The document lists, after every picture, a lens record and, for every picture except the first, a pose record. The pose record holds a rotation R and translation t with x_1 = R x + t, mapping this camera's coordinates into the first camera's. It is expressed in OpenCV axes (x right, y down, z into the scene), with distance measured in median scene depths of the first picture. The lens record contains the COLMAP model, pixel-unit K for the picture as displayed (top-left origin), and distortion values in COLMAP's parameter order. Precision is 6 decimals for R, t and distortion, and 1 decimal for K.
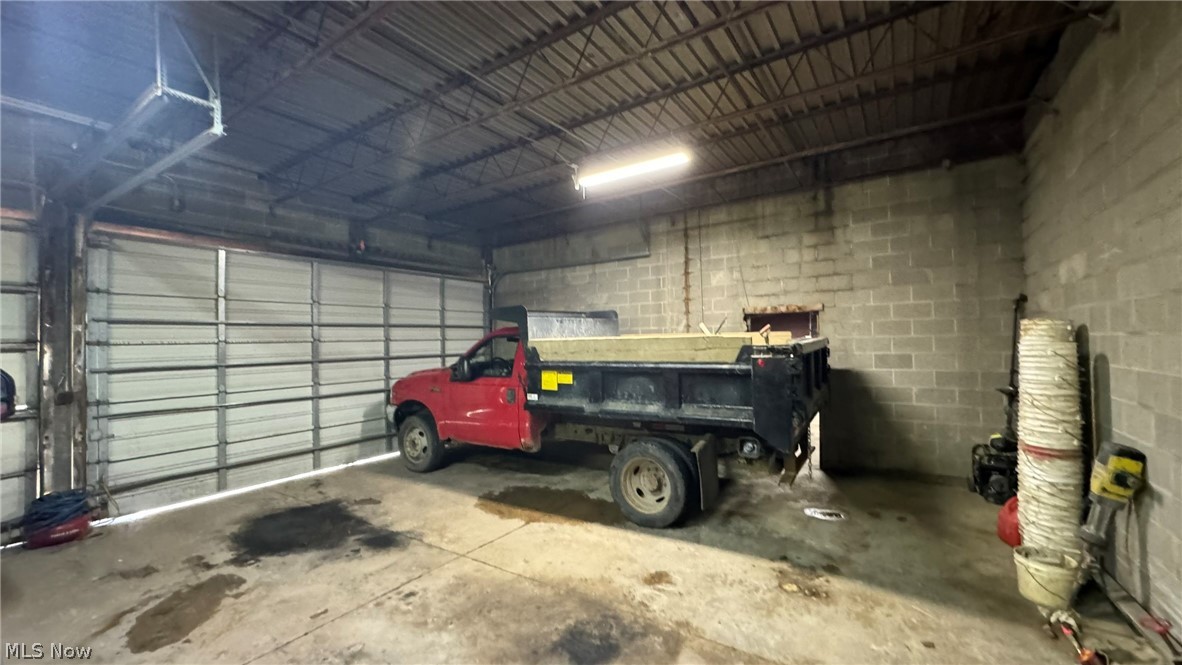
lens RADIAL K [[473.5, 0, 592.3], [0, 473.5, 329.0], [0, 0, 1]] dist [0.001485, 0.000103]
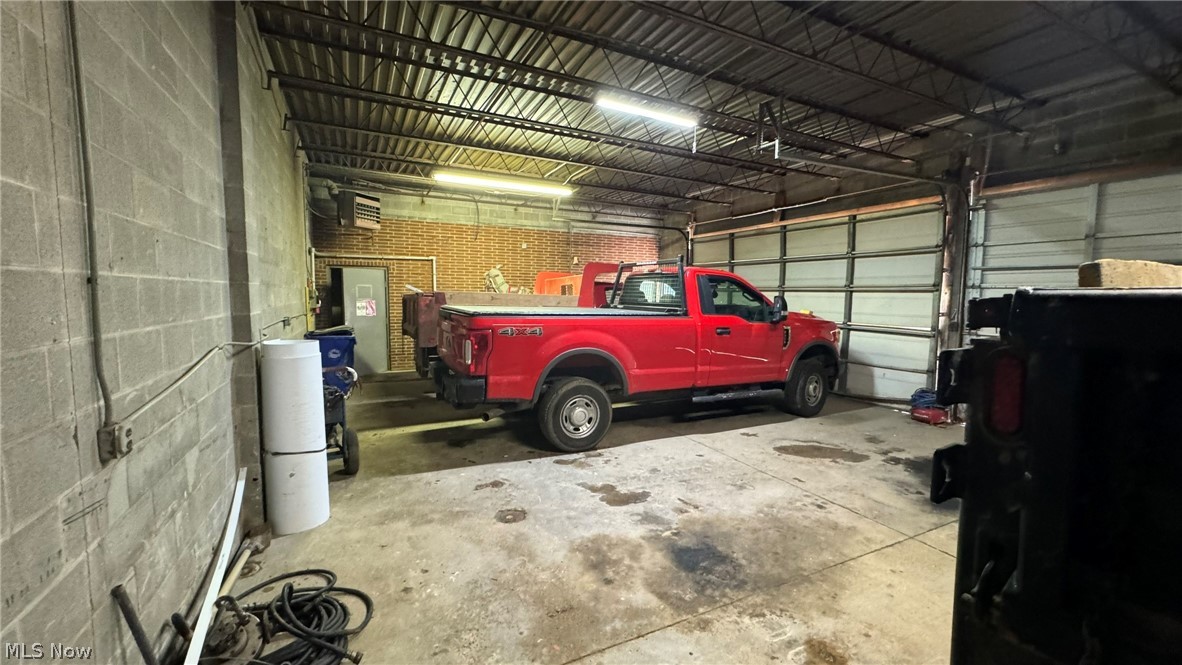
lens RADIAL K [[473.5, 0, 589.7], [0, 473.5, 333.1], [0, 0, 1]] dist [0.001485, 0.000103]
pose [[-0.498366, 0.087754, -0.862514, 0.835438], [0.018514, 0.995714, 0.090609, 0.026913], [0.866769, 0.029188, -0.497855, 1.058811]]
